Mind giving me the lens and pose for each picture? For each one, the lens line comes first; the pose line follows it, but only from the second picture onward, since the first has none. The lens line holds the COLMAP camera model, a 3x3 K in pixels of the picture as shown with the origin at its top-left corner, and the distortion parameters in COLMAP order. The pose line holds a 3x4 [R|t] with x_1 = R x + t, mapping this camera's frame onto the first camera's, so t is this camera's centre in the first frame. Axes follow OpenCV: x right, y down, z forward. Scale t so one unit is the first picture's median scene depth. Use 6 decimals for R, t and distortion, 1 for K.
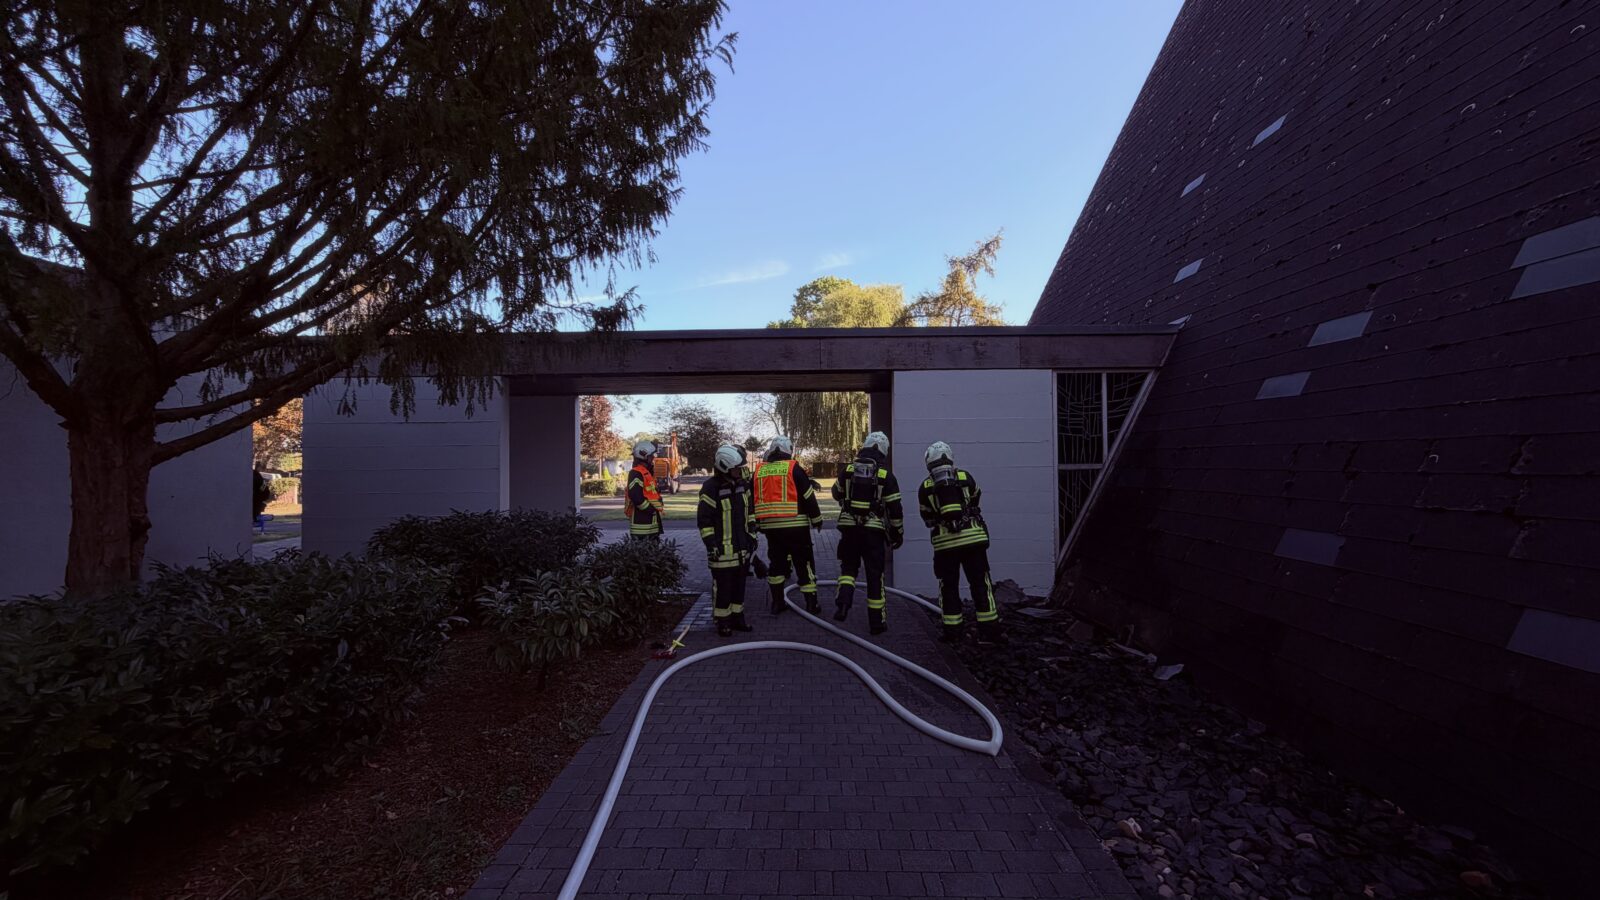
lens RADIAL K [[603.9, 0, 800.0], [0, 603.9, 450.0], [0, 0, 1]] dist [0.000371, -0.000001]
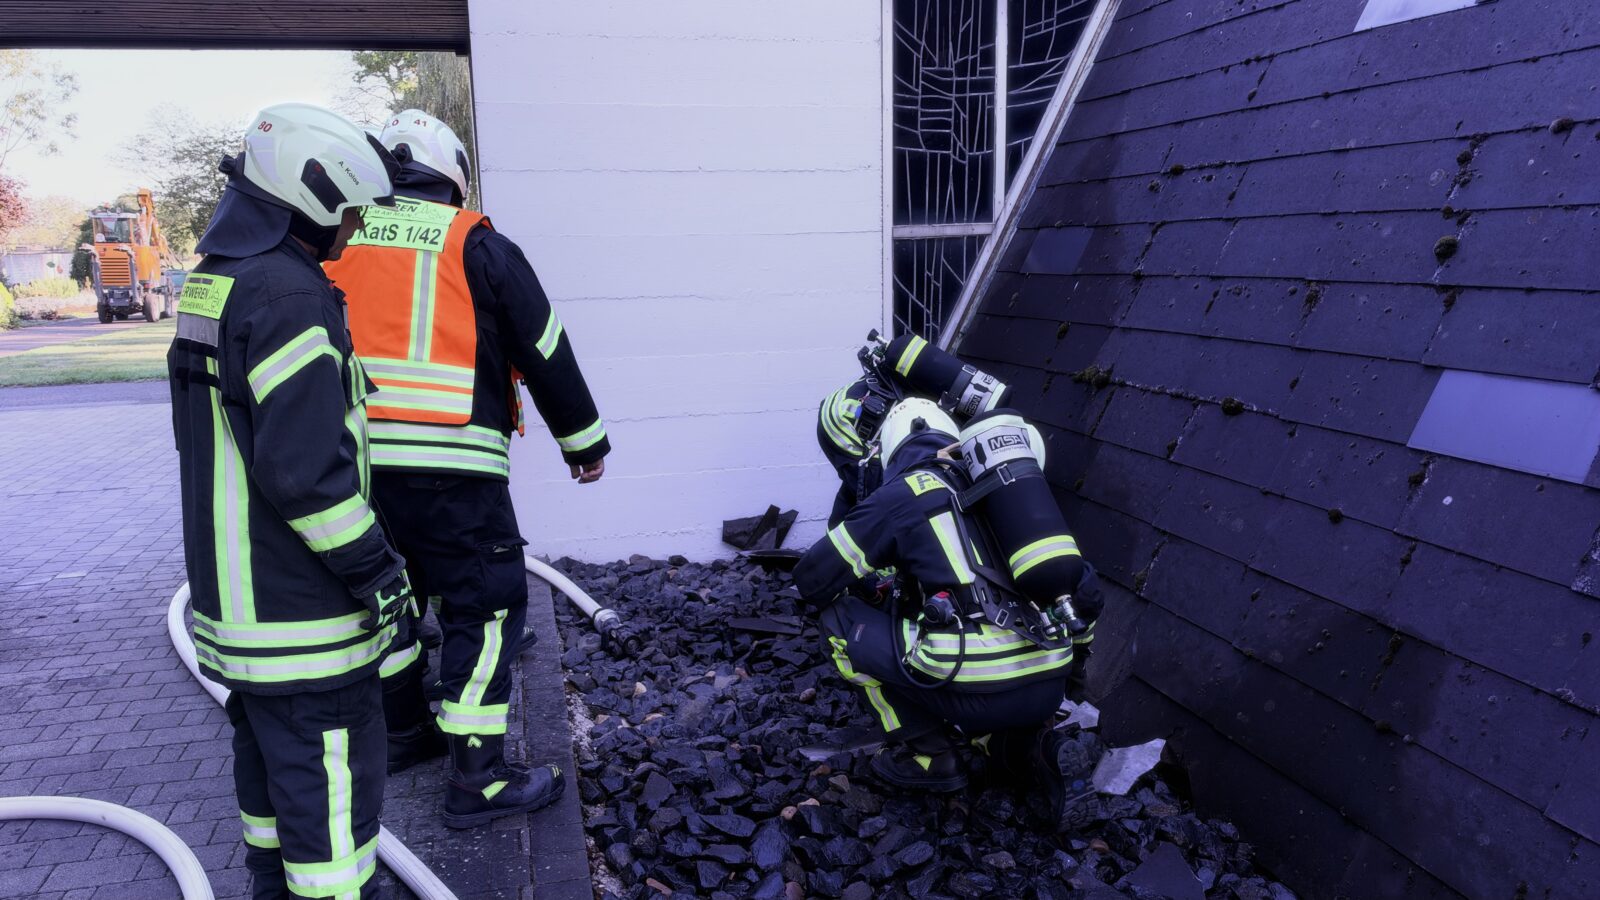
lens RADIAL K [[1165.0, 0, 800.0], [0, 1165.0, 450.0], [0, 0, 1]] dist [0.059936, 0.000060]
pose [[0.957418, -0.059995, 0.282402, 0.141101], [0.005625, 0.981861, 0.189521, 0.024117], [-0.288649, -0.179862, 0.940389, 0.259475]]
